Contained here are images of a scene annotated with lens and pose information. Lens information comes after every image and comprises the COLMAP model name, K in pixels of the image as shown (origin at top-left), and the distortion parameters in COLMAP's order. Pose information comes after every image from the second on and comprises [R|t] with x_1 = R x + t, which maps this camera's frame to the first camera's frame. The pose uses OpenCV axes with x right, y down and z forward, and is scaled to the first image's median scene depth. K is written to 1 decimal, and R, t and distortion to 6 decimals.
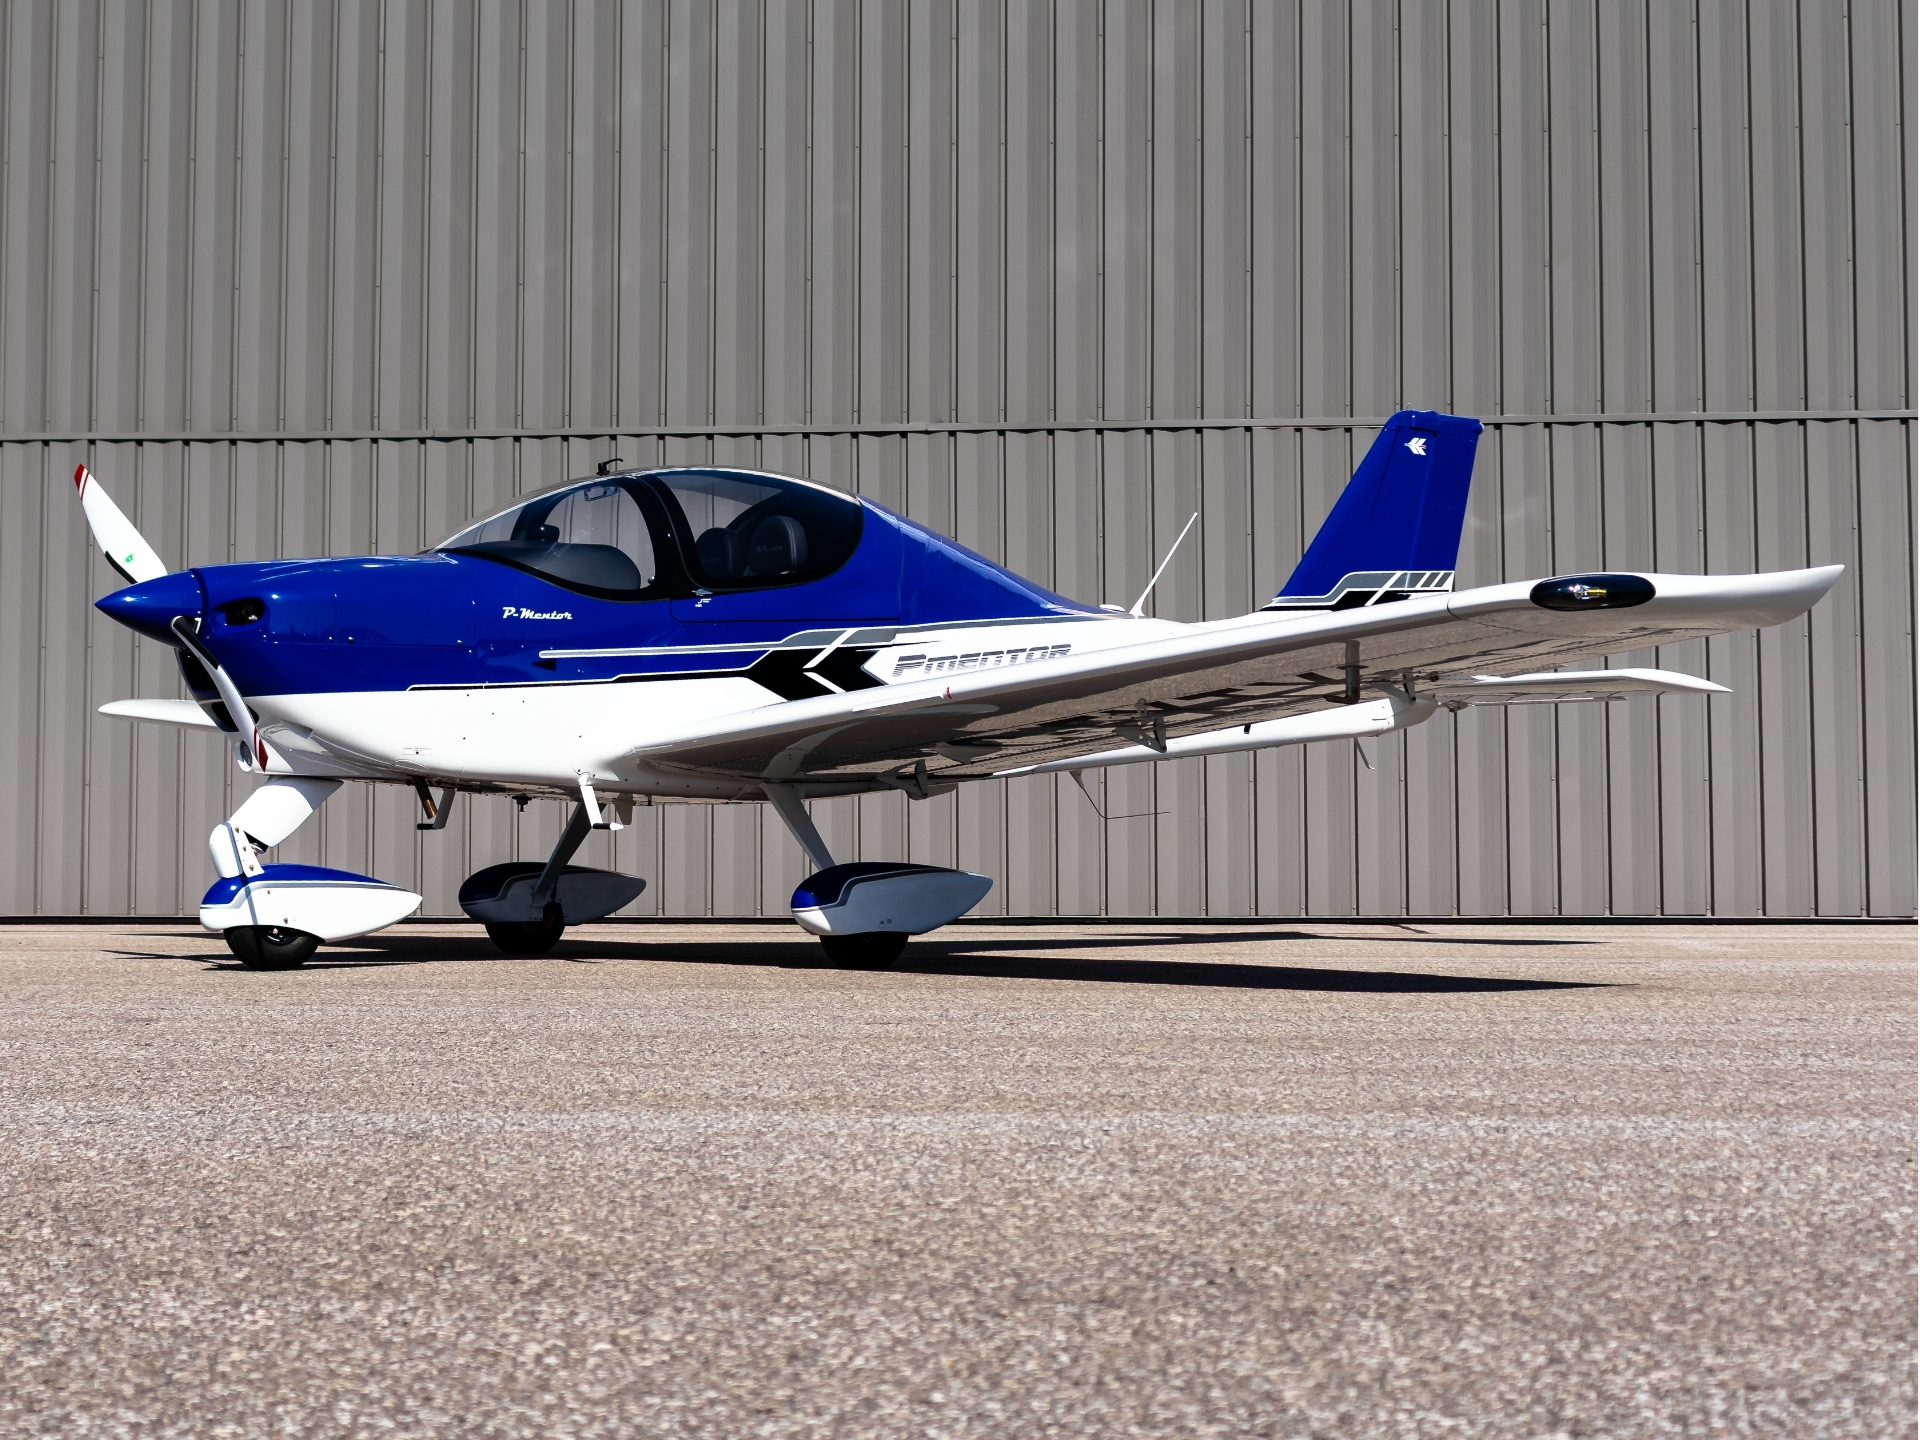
lens RADIAL K [[3156.2, 0, 771.2], [0, 3156.2, 670.4], [0, 0, 1]] dist [-0.011904, -0.013197]
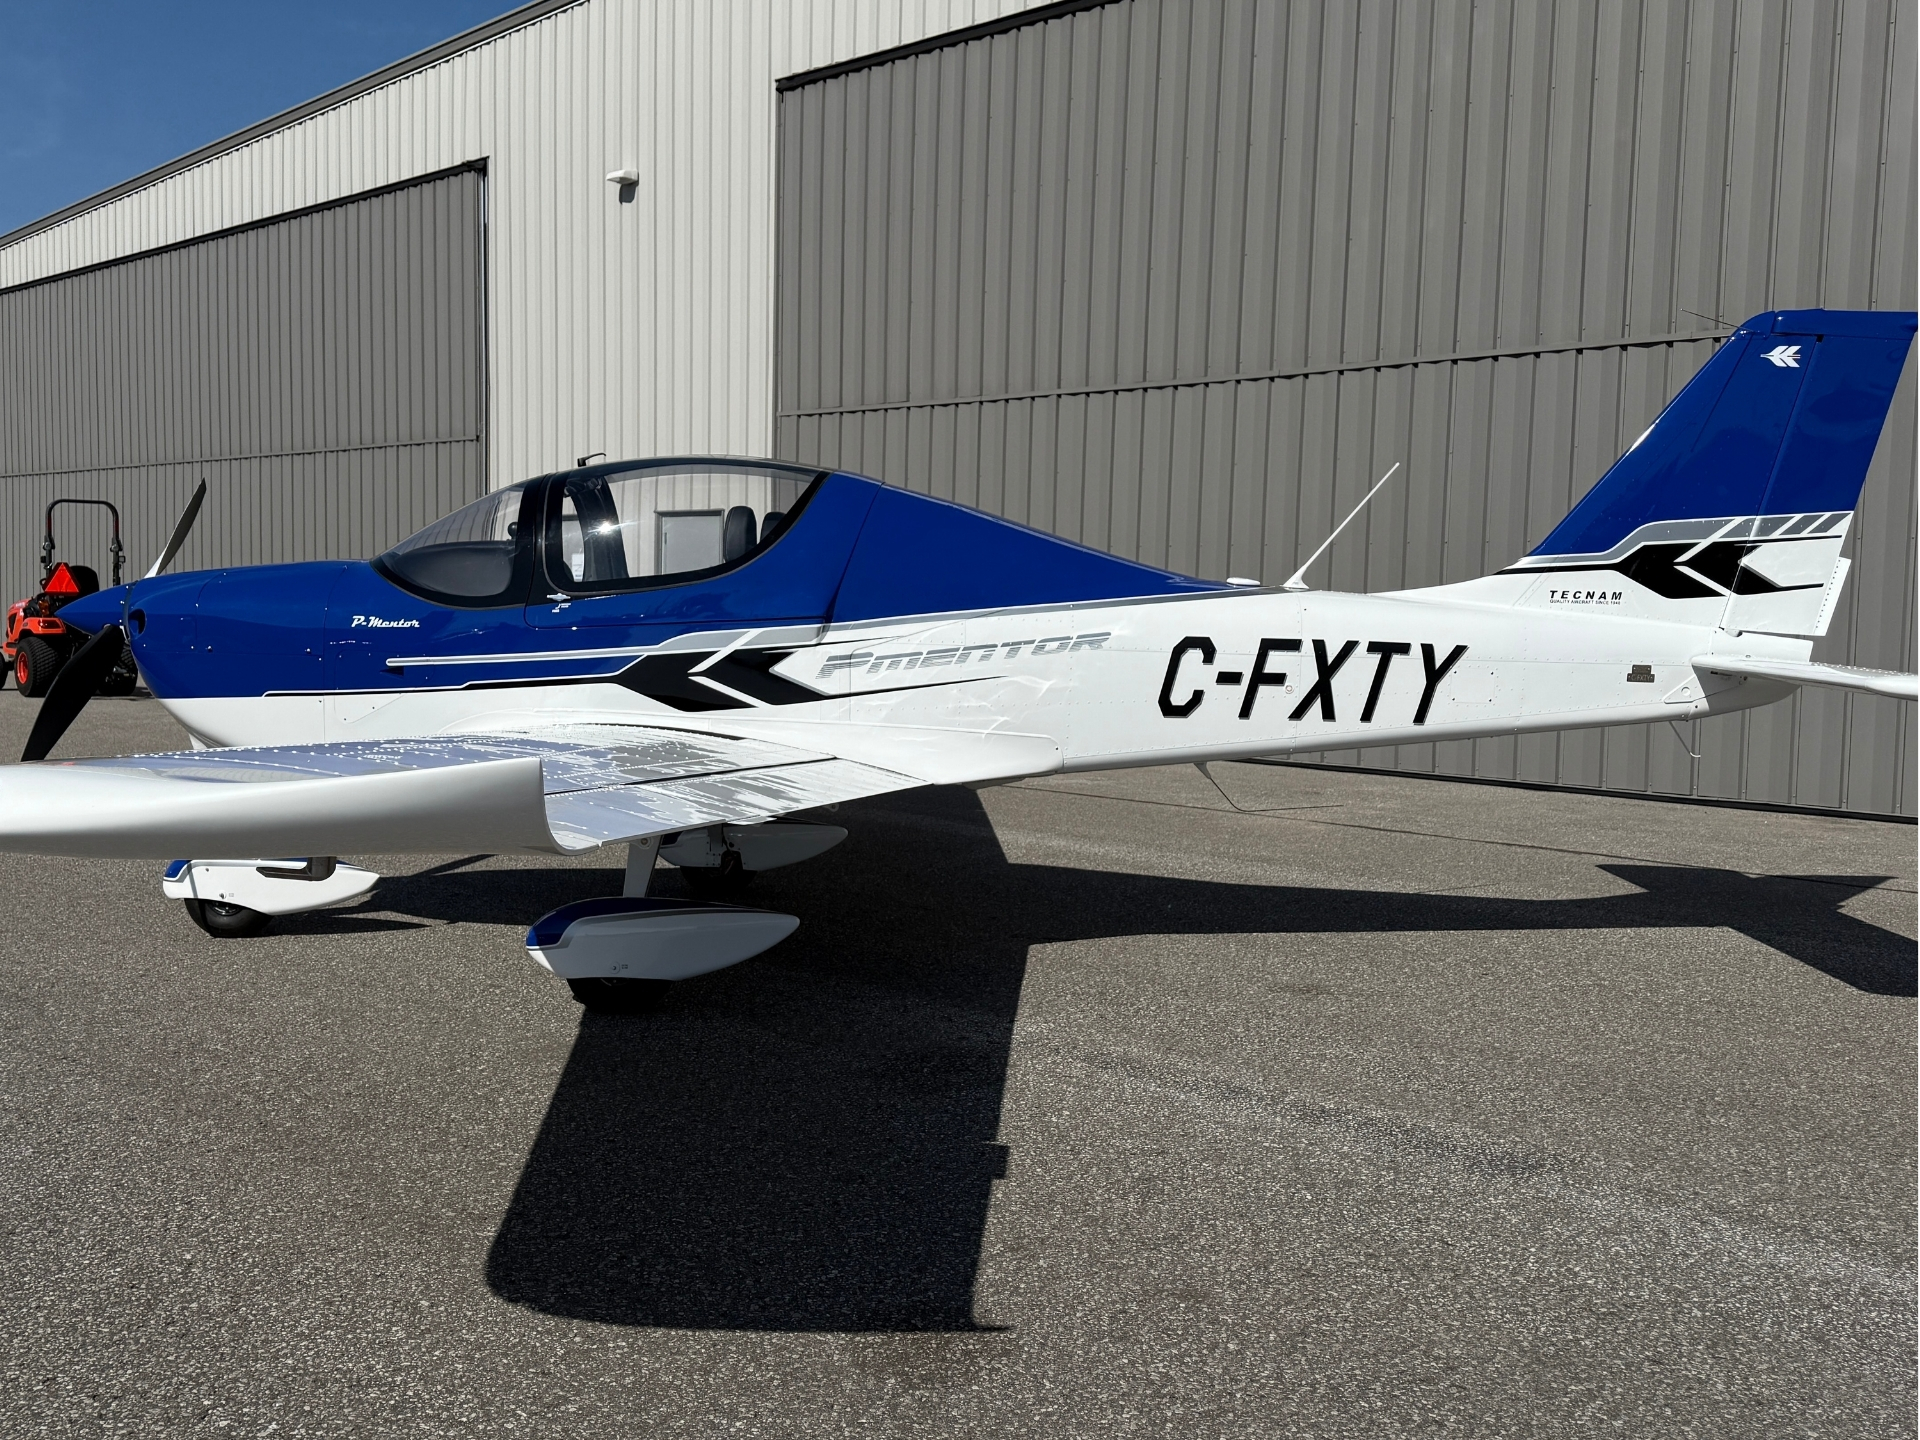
lens RADIAL K [[1756.8, 0, 906.9], [0, 1756.8, 728.6], [0, 0, 1]] dist [0.183603, -0.371797]
pose [[0.782400, 0.060767, -0.619804, 0.383202], [0.022706, 0.991783, 0.125899, -0.048276], [0.622362, -0.112577, 0.774592, 0.604797]]
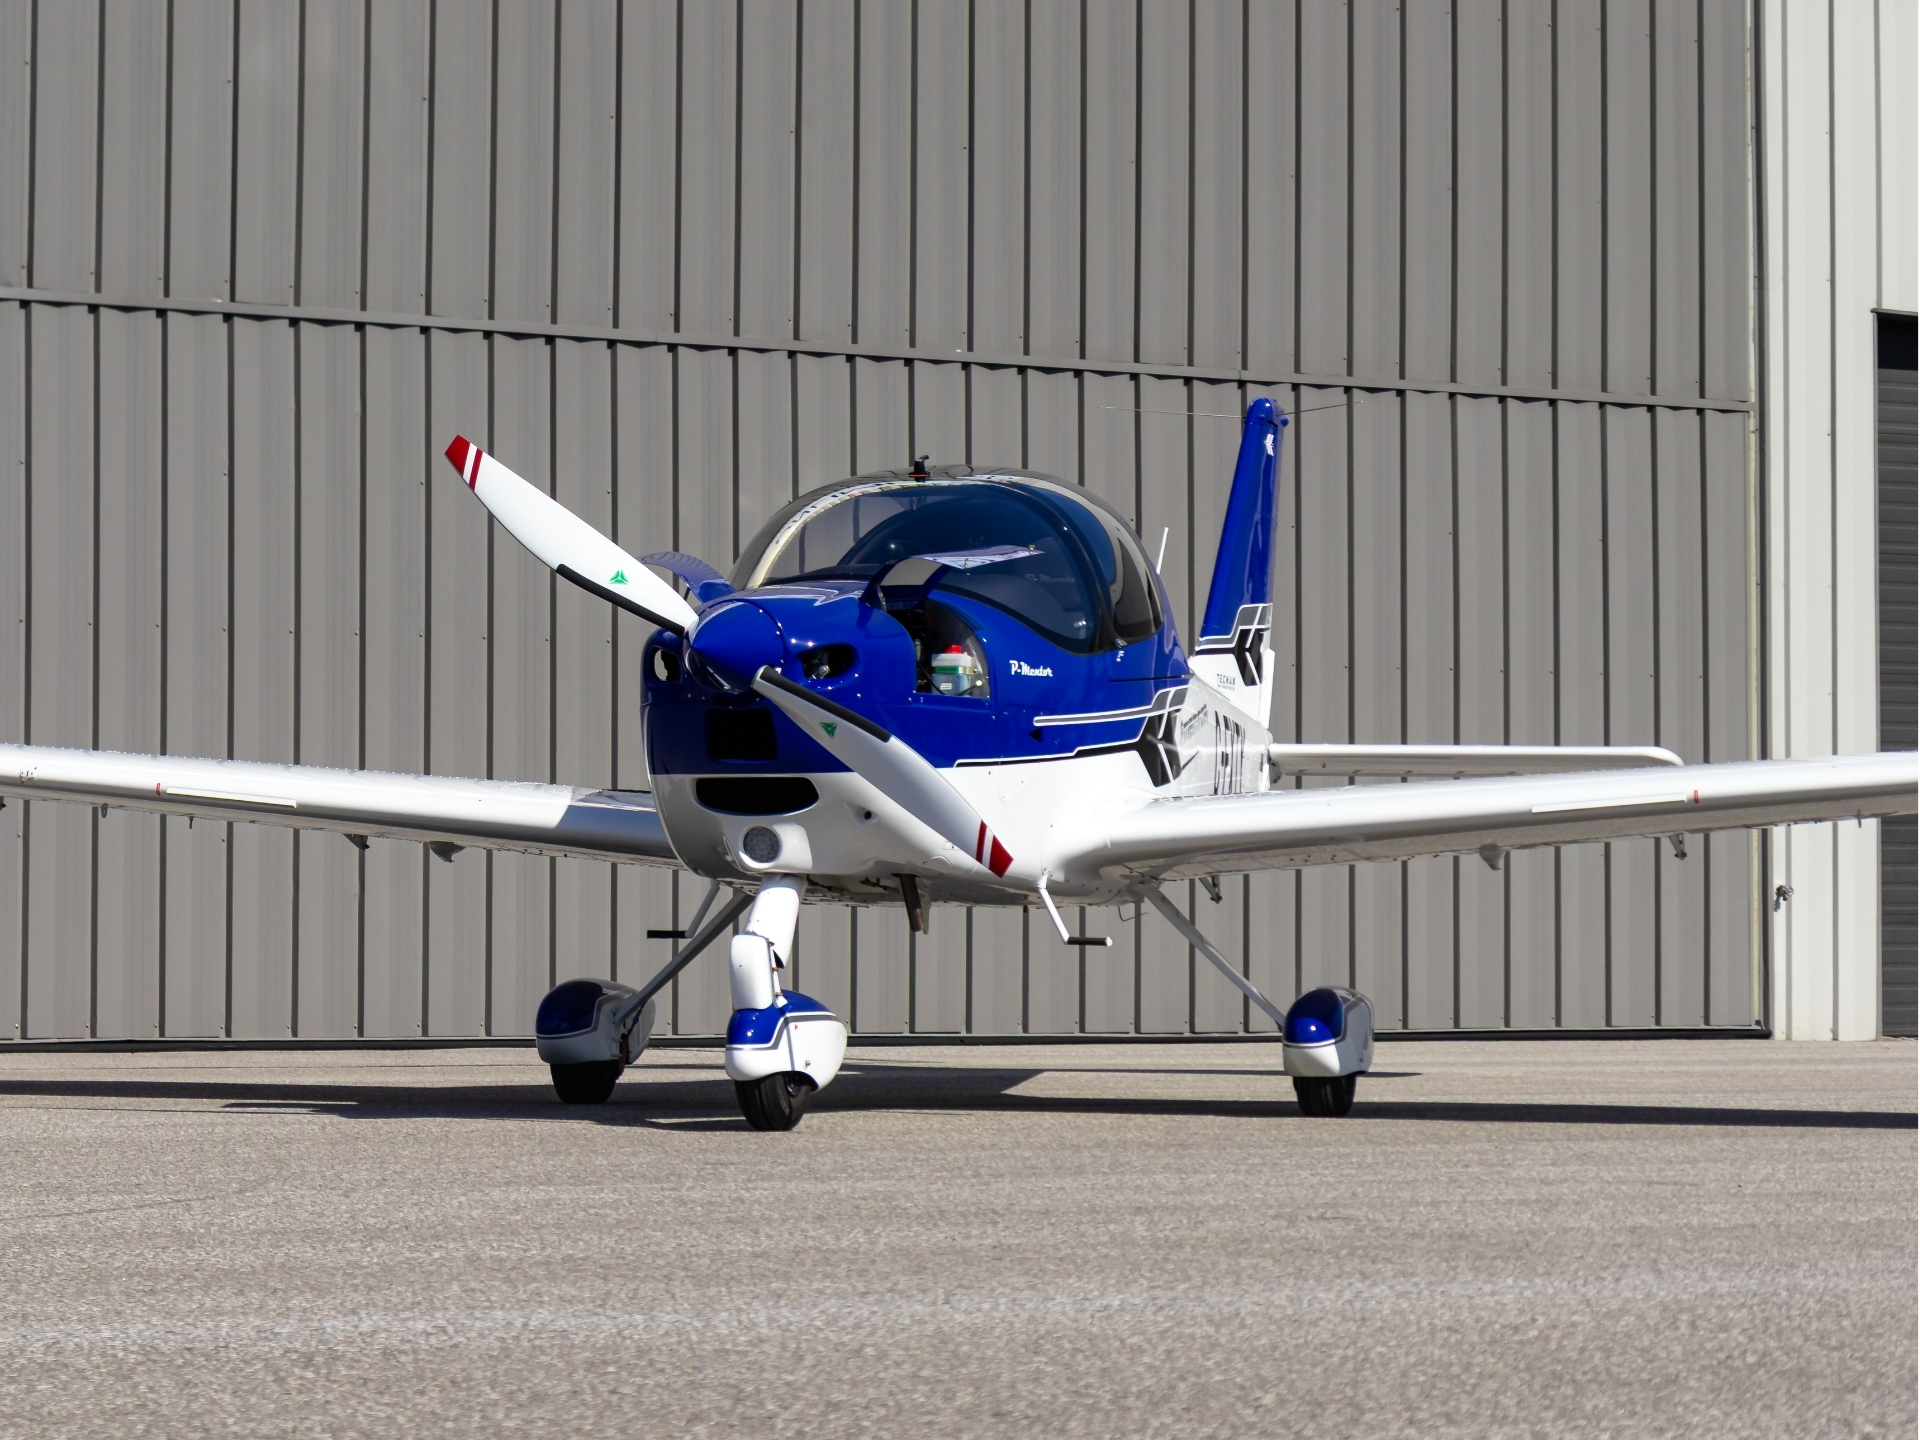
lens RADIAL K [[5805.5, 0, 960.0], [0, 5805.5, 720.0], [0, 0, 1]] dist [-0.055165, 0.960869]
pose [[0.786450, 0.025818, 0.617114, -0.899426], [-0.042262, 0.999034, 0.012062, -0.020261], [-0.616206, -0.035567, 0.786782, -0.111942]]
